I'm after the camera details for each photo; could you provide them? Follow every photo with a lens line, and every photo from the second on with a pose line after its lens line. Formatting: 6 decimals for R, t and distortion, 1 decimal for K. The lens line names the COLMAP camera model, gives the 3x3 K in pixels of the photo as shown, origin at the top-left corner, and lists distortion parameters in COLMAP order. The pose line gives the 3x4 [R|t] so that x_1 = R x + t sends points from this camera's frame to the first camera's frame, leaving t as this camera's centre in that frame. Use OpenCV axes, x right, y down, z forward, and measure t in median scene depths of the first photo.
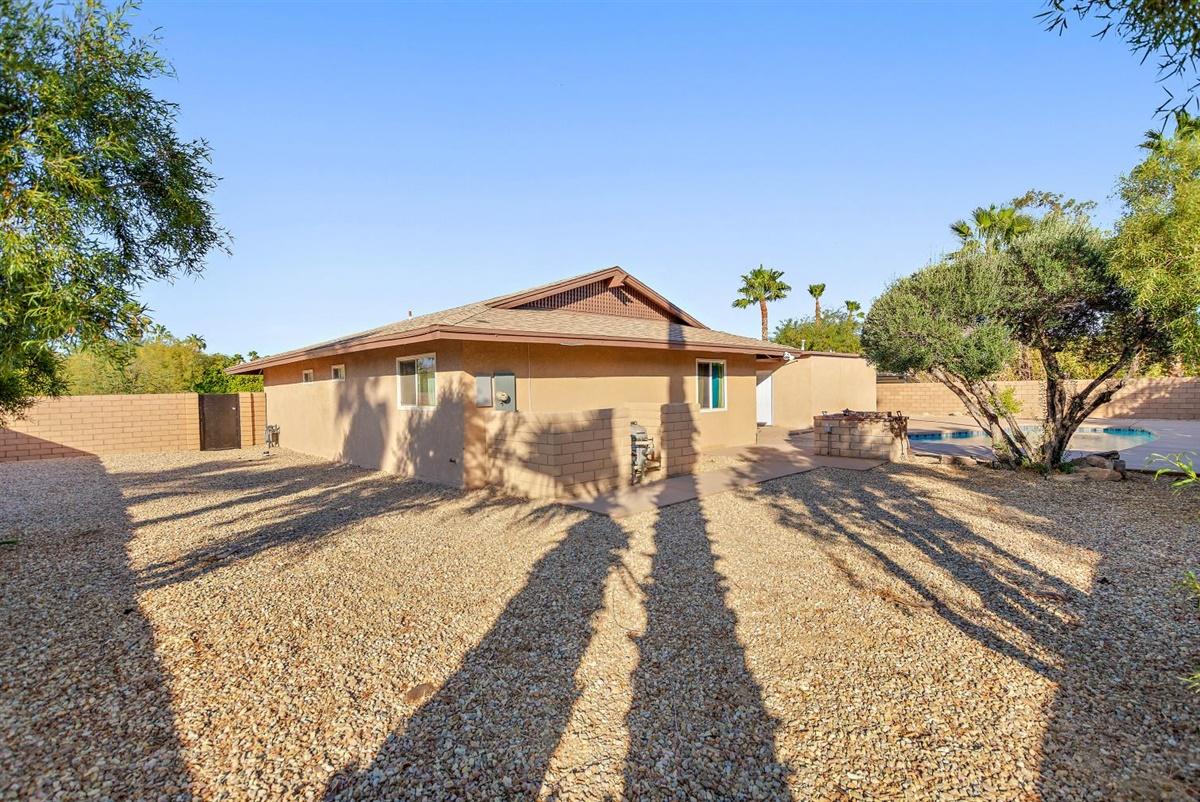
lens RADIAL K [[554.3, 0, 600.0], [0, 554.3, 401.0], [0, 0, 1]] dist [0.016245, 0.000423]
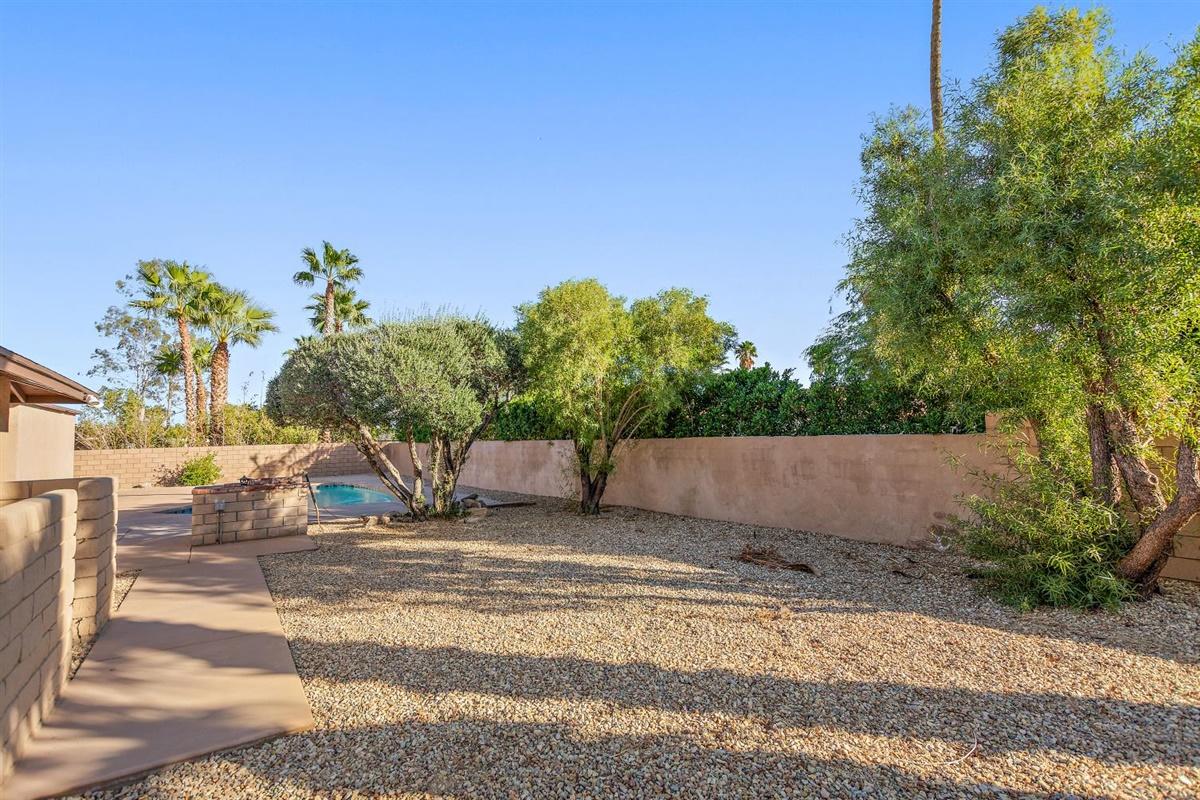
lens RADIAL K [[539.0, 0, 605.7], [0, 539.0, 394.7], [0, 0, 1]] dist [0.018450, 0.000007]
pose [[0.143026, 0.092374, 0.985399, -0.228216], [0.044259, 0.994042, -0.099608, -0.000414], [-0.988729, 0.057859, 0.138086, 0.404002]]
